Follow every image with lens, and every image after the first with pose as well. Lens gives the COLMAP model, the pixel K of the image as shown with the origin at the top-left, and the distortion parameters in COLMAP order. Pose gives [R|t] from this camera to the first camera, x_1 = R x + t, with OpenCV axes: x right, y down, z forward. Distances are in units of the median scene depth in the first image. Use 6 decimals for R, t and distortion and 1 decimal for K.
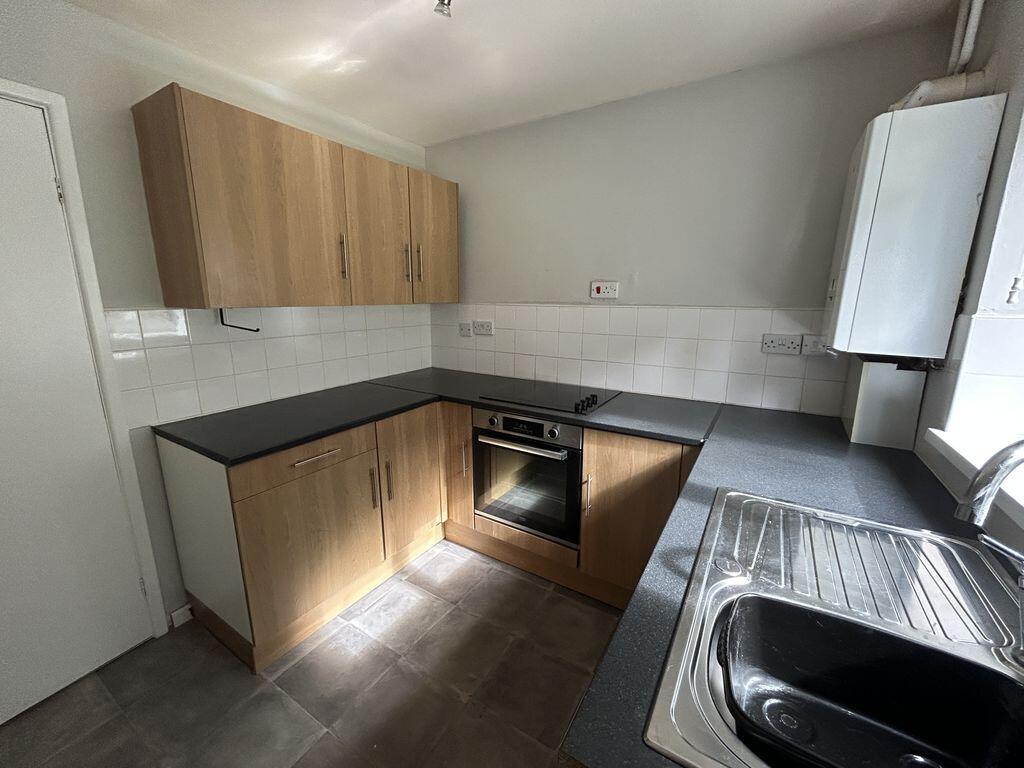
lens RADIAL K [[415.2, 0, 509.7], [0, 415.2, 382.7], [0, 0, 1]] dist [-0.000257, 0.001987]
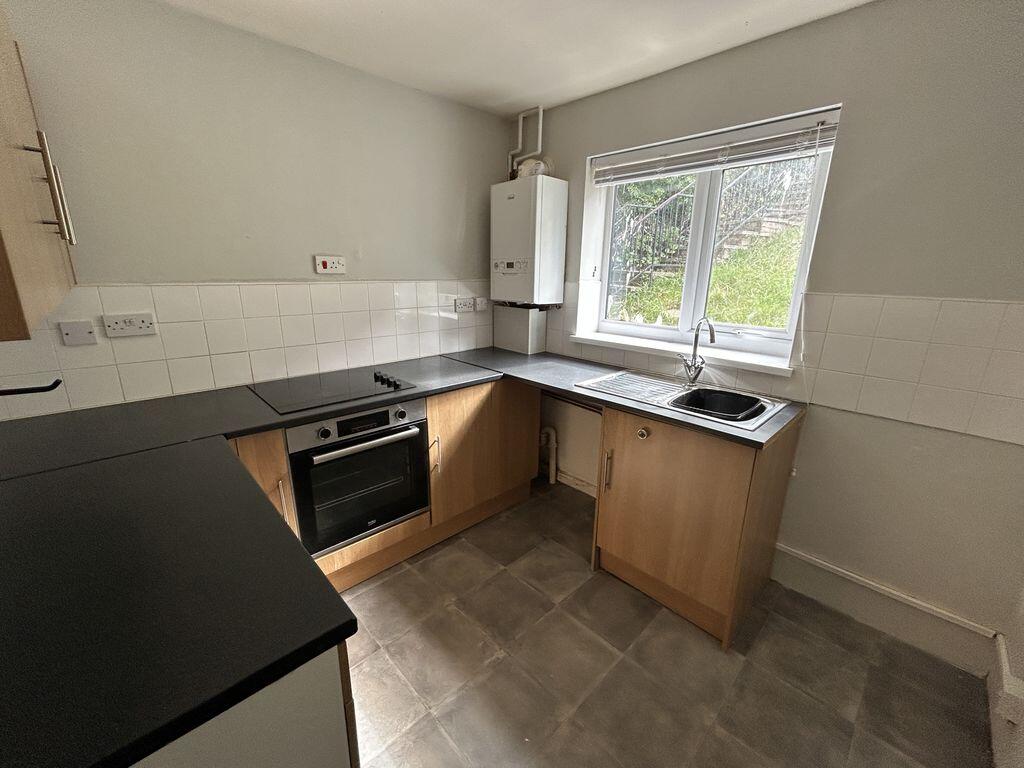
lens RADIAL K [[415.2, 0, 507.0], [0, 415.2, 382.9], [0, 0, 1]] dist [-0.000257, 0.001987]
pose [[0.251457, -0.258520, 0.932704, -0.680450], [0.186059, 0.958606, 0.215538, -0.107665], [-0.949817, 0.119339, 0.289148, 0.430447]]
